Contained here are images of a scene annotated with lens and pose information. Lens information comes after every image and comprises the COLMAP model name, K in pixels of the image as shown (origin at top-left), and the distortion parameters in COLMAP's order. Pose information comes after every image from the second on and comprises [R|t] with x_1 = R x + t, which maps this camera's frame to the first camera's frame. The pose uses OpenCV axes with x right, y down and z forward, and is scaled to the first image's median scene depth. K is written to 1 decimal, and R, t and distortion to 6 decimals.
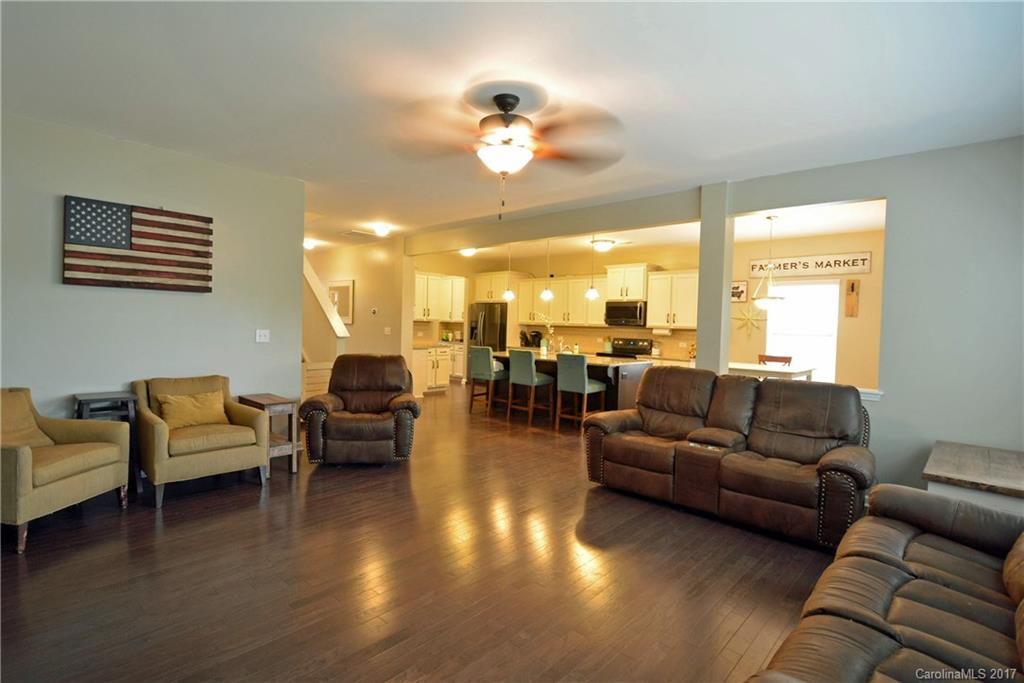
lens RADIAL K [[492.0, 0, 508.9], [0, 492.0, 341.8], [0, 0, 1]] dist [0.010608, -0.018621]
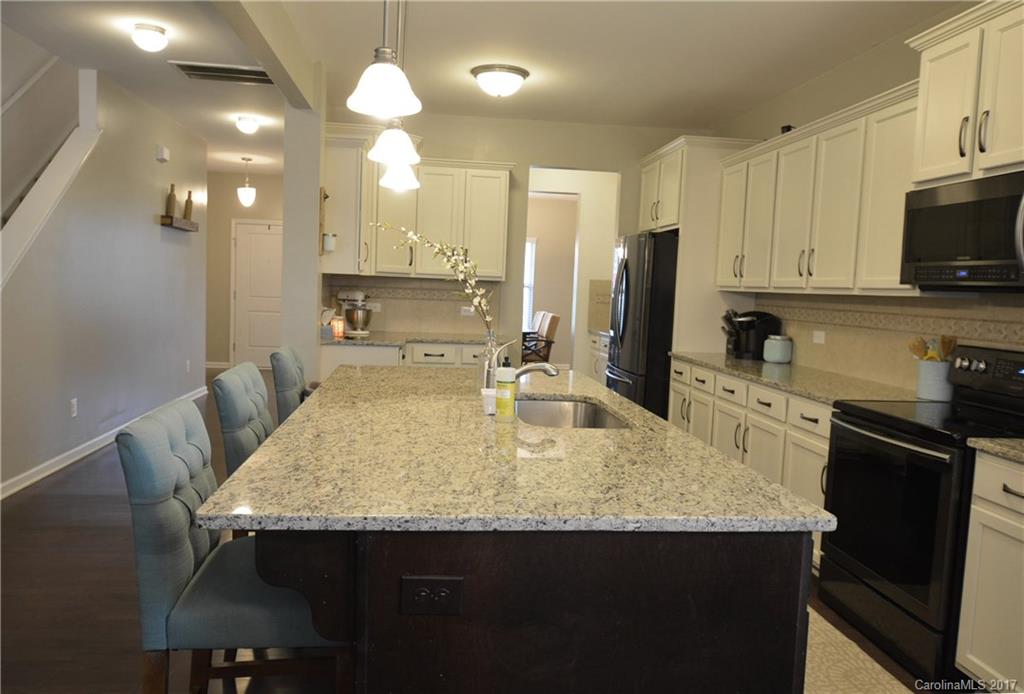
lens RADIAL K [[734.0, 0, 512.0], [0, 734.0, 347.0], [0, 0, 1]] dist [0.005942, 0.002089]
pose [[0.763566, 0.055009, -0.643383, 0.327245], [-0.039968, 0.998481, 0.037935, -0.013621], [0.644492, -0.003251, 0.764604, 0.690502]]
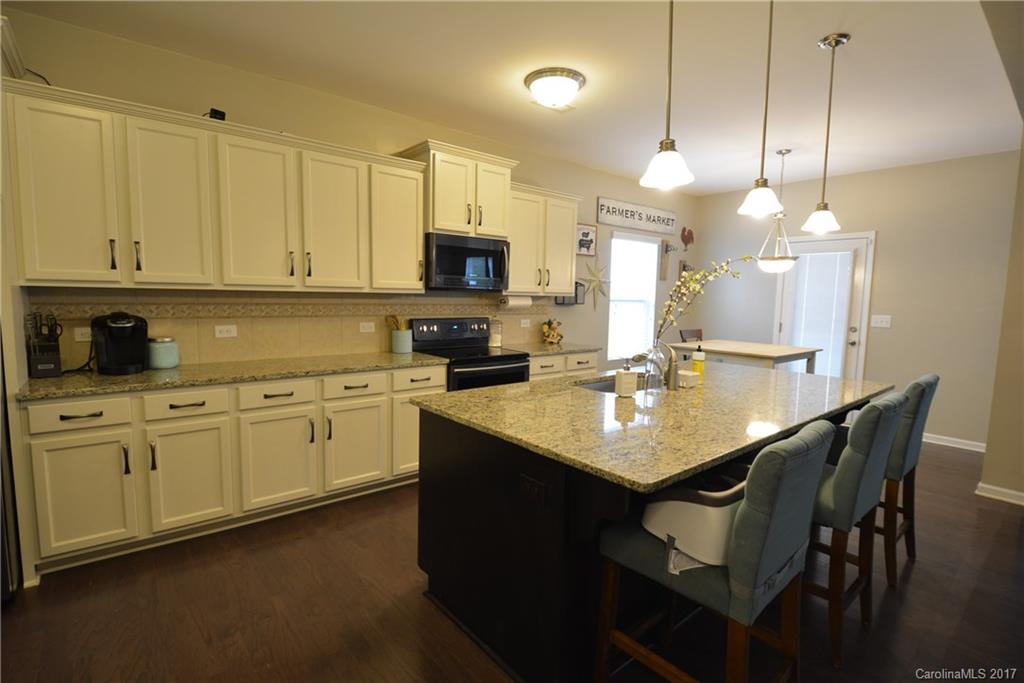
lens RADIAL K [[478.3, 0, 512.0], [0, 478.3, 341.5], [0, 0, 1]] dist [0.010076, -0.017621]
pose [[0.136202, -0.121798, 0.983165, -0.223970], [0.018630, 0.992553, 0.120380, -0.043809], [-0.990506, 0.001920, 0.137457, 1.013843]]
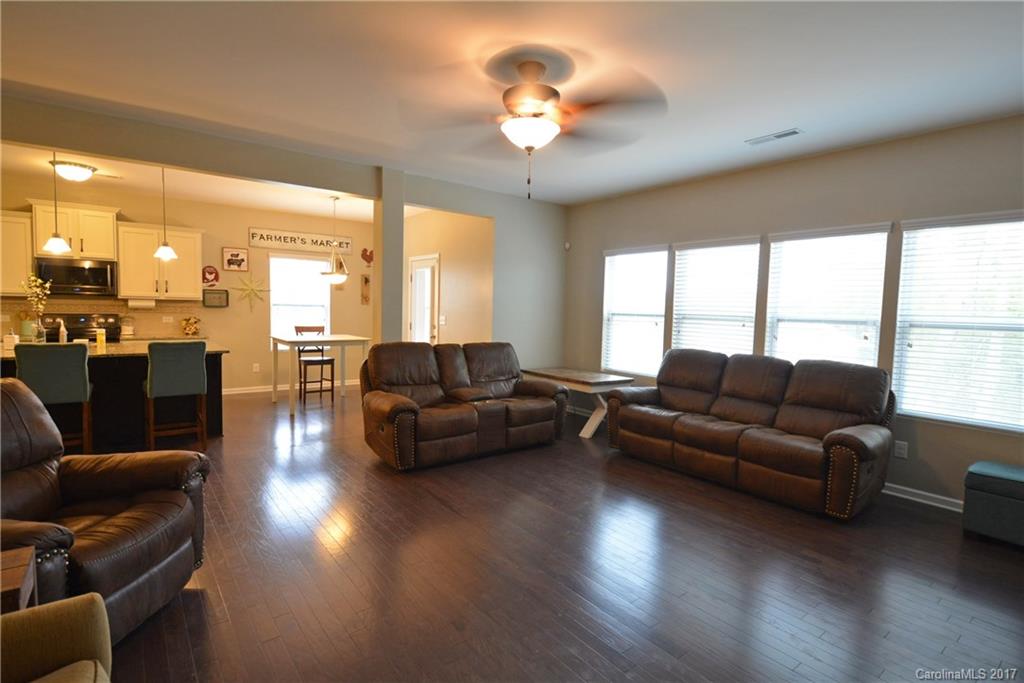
lens RADIAL K [[492.0, 0, 508.9], [0, 492.0, 341.8], [0, 0, 1]] dist [0.010608, -0.018621]
pose [[0.171557, -0.091111, 0.980952, -0.373169], [0.014550, 0.995840, 0.089949, -0.023470], [-0.985067, -0.001159, 0.172169, 0.336494]]
